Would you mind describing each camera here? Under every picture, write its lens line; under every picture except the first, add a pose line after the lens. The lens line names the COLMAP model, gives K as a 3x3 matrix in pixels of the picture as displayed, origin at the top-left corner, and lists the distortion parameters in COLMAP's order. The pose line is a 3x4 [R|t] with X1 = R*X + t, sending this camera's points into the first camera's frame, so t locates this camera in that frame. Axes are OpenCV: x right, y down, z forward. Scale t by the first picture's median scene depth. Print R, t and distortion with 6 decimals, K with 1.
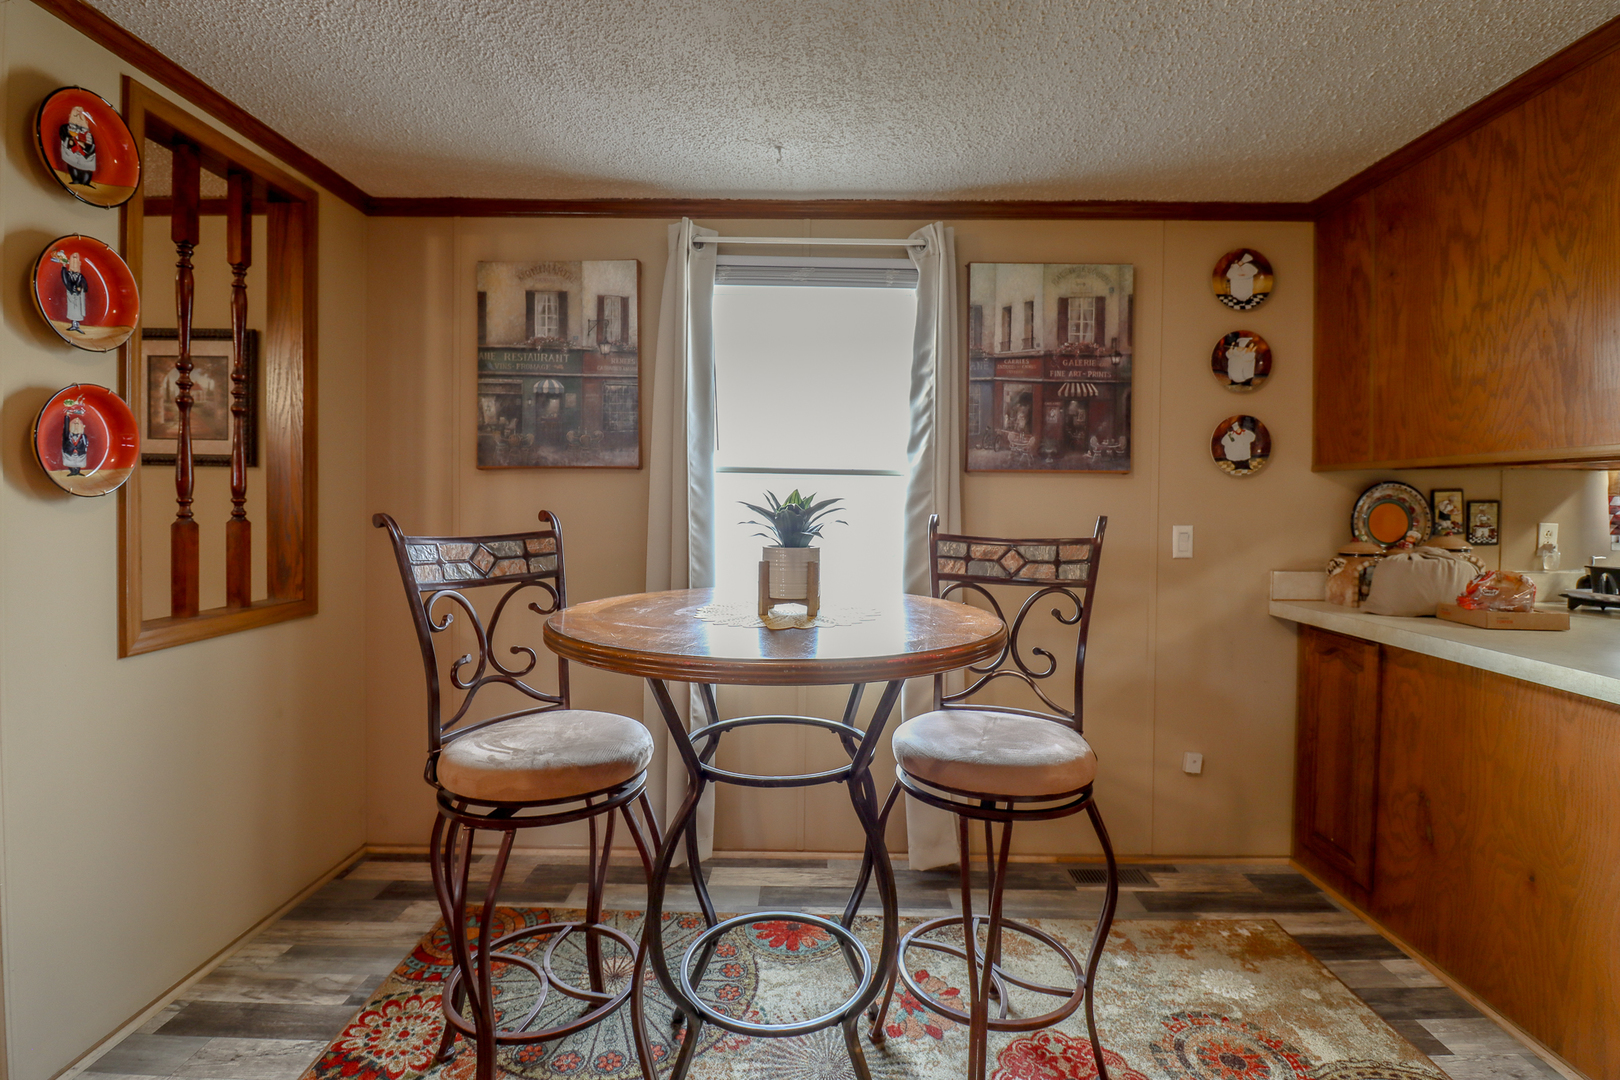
lens RADIAL K [[771.1, 0, 811.6], [0, 771.1, 527.2], [0, 0, 1]] dist [-0.004062, -0.000679]
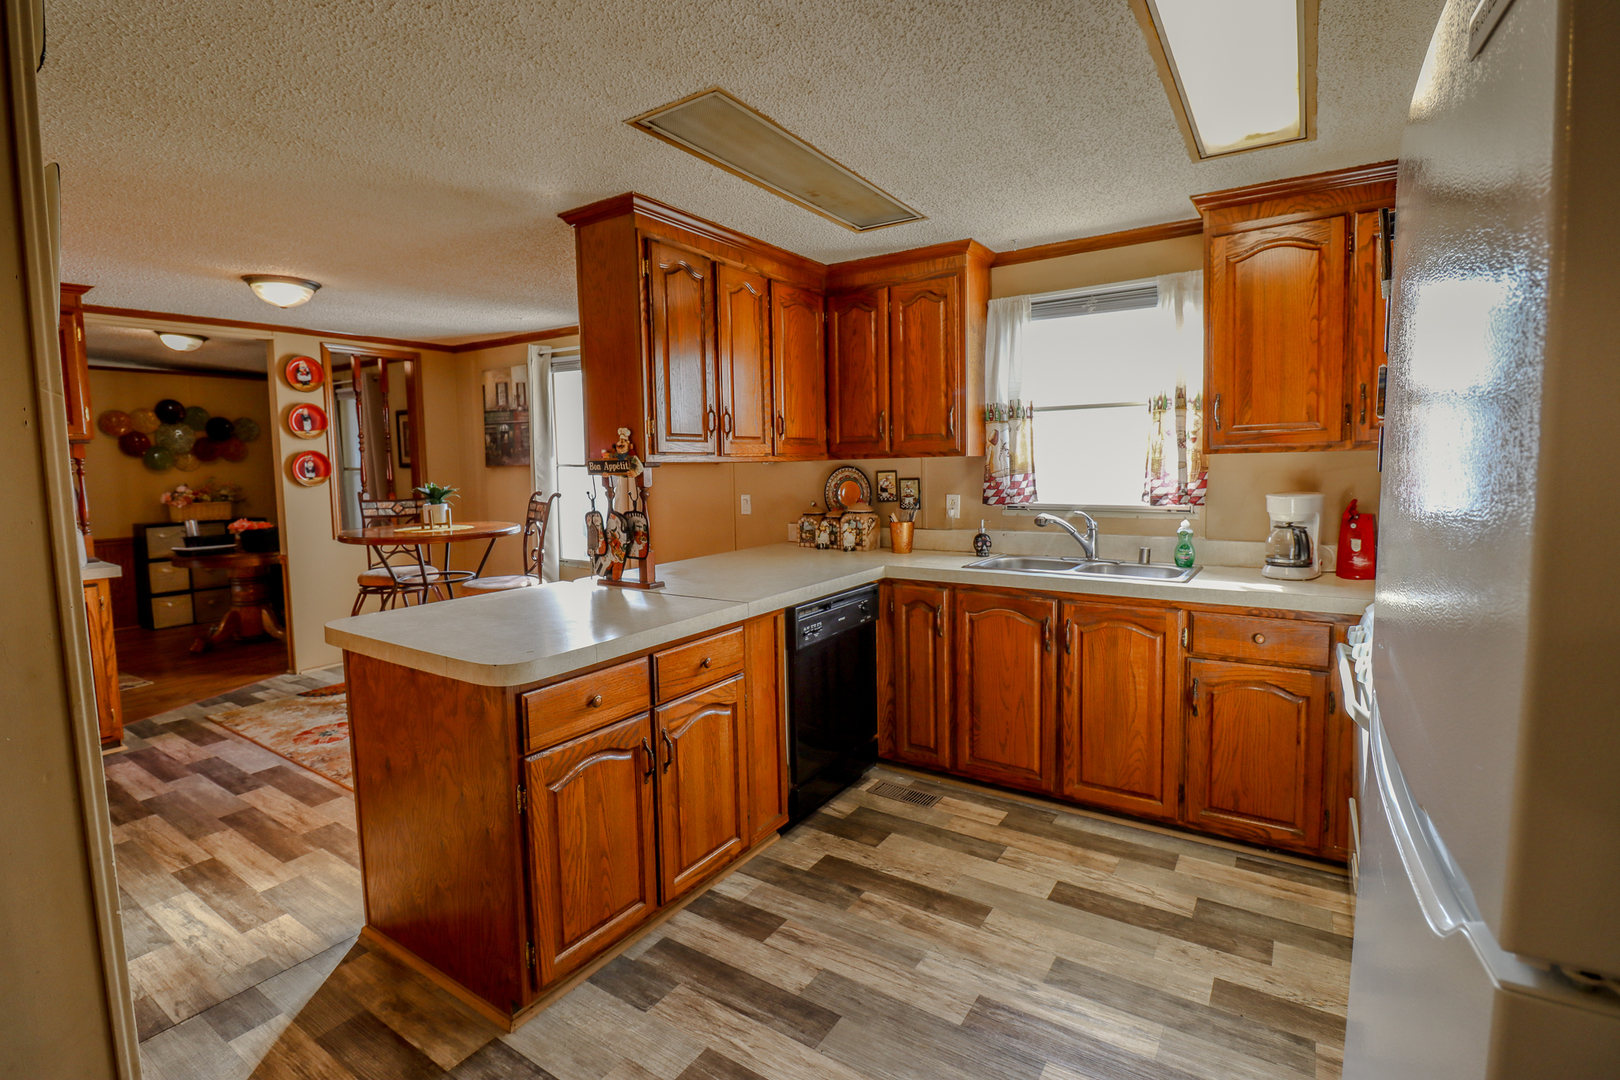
lens RADIAL K [[741.9, 0, 813.2], [0, 741.9, 534.5], [0, 0, 1]] dist [0.001645, 0.000103]
pose [[0.835980, 0.033784, -0.547719, 1.501071], [0.004849, 0.997609, 0.068935, -0.026955], [0.548739, -0.060284, 0.833817, -0.254891]]
